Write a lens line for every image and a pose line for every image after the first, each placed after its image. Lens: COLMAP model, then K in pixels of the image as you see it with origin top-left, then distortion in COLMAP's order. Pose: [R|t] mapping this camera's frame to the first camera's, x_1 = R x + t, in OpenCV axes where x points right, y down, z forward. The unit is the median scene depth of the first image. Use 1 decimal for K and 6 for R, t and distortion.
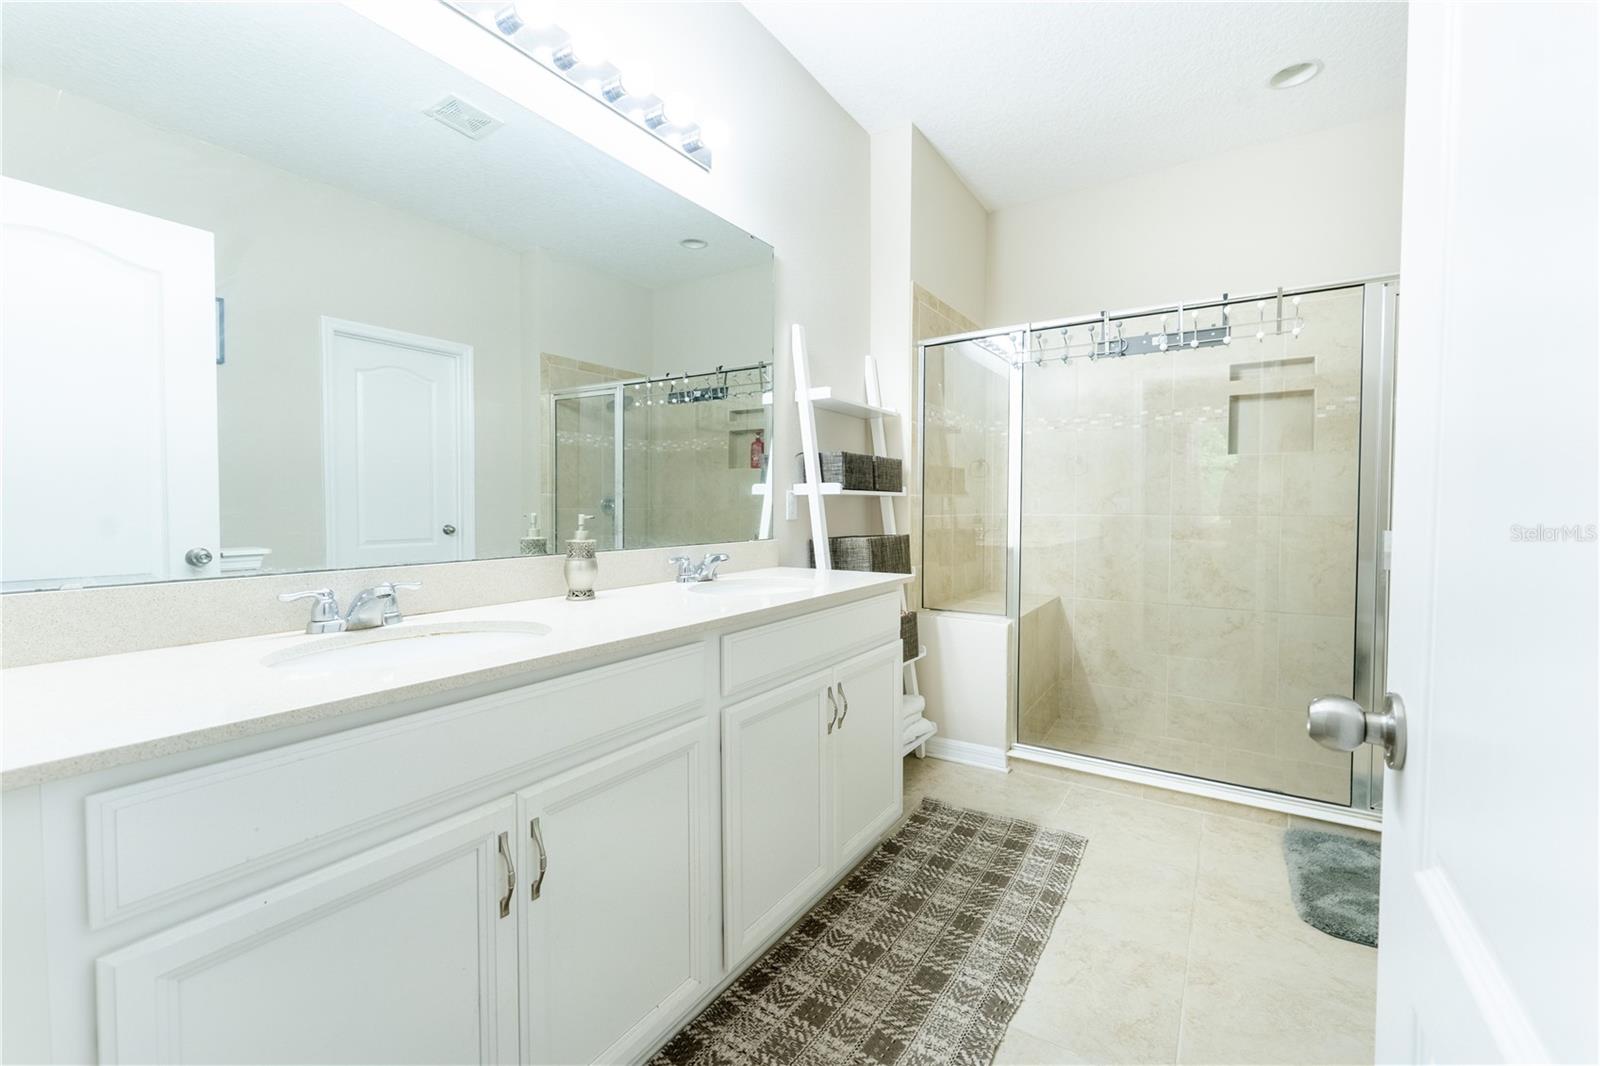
lens RADIAL K [[650.7, 0, 807.6], [0, 650.7, 525.5], [0, 0, 1]] dist [-0.001420, -0.000249]
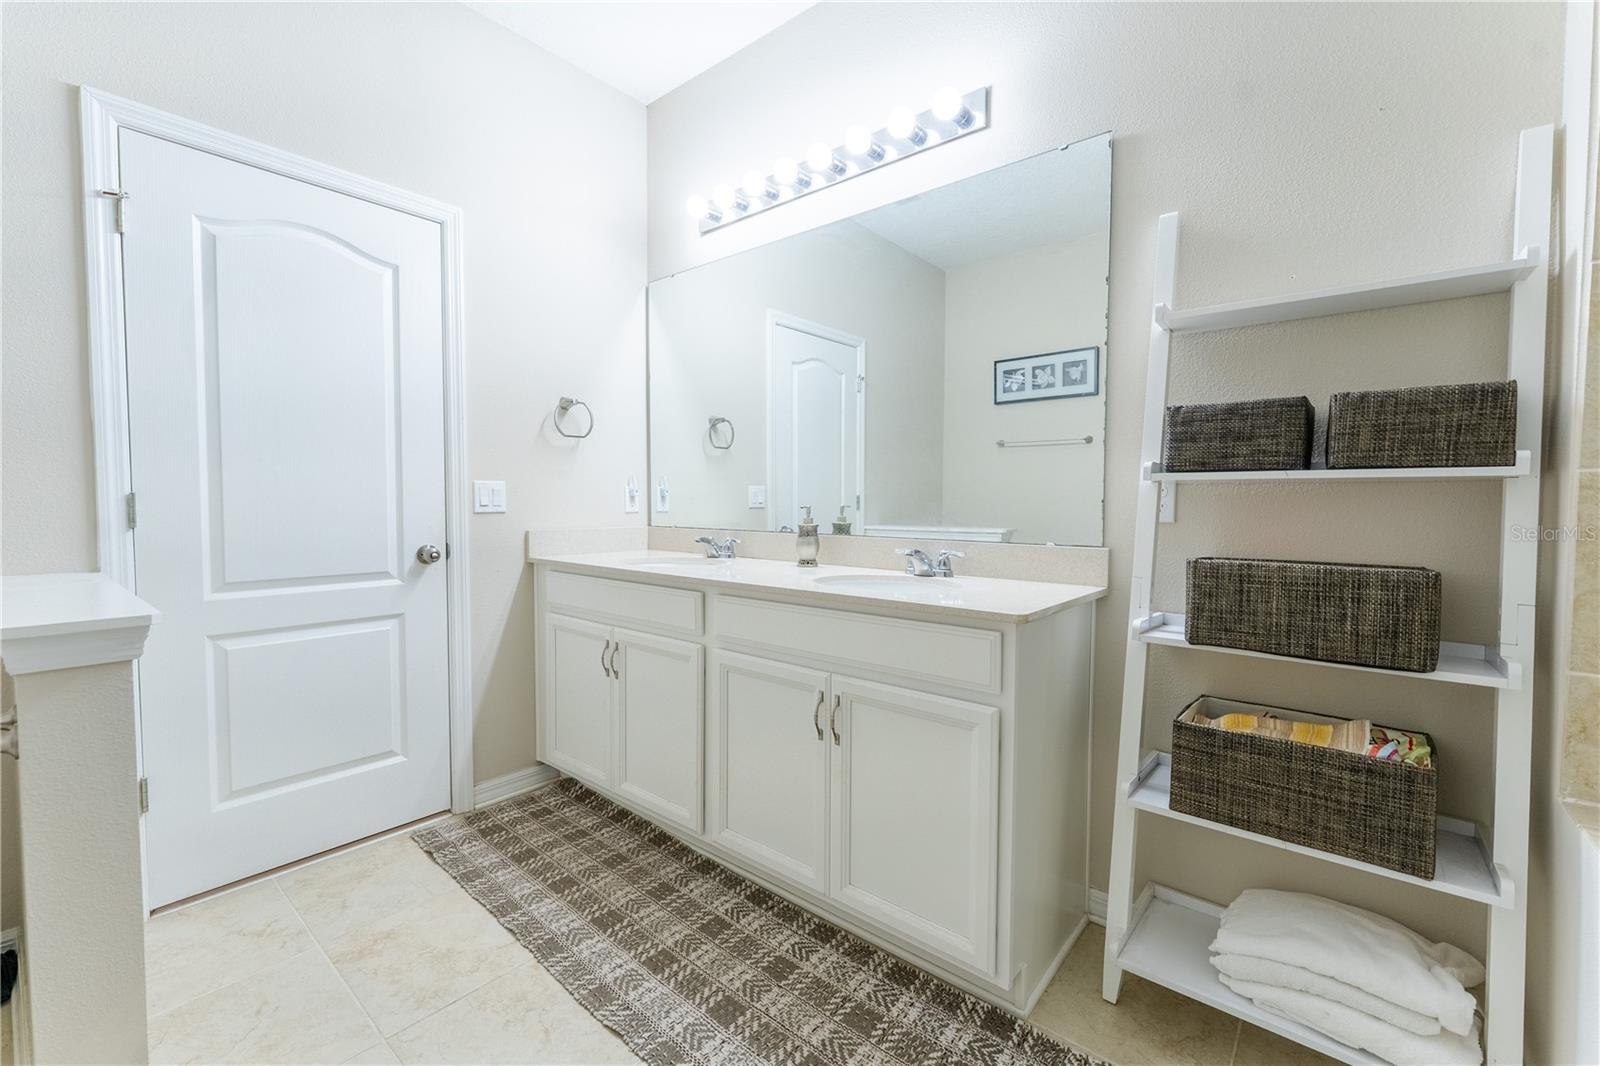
lens RADIAL K [[650.7, 0, 807.6], [0, 650.7, 525.5], [0, 0, 1]] dist [-0.001420, -0.000249]
pose [[-0.098035, 0.040781, -0.994347, 1.021930], [-0.033899, 0.998443, 0.044291, -0.033698], [0.994605, 0.038050, -0.096500, 1.126421]]
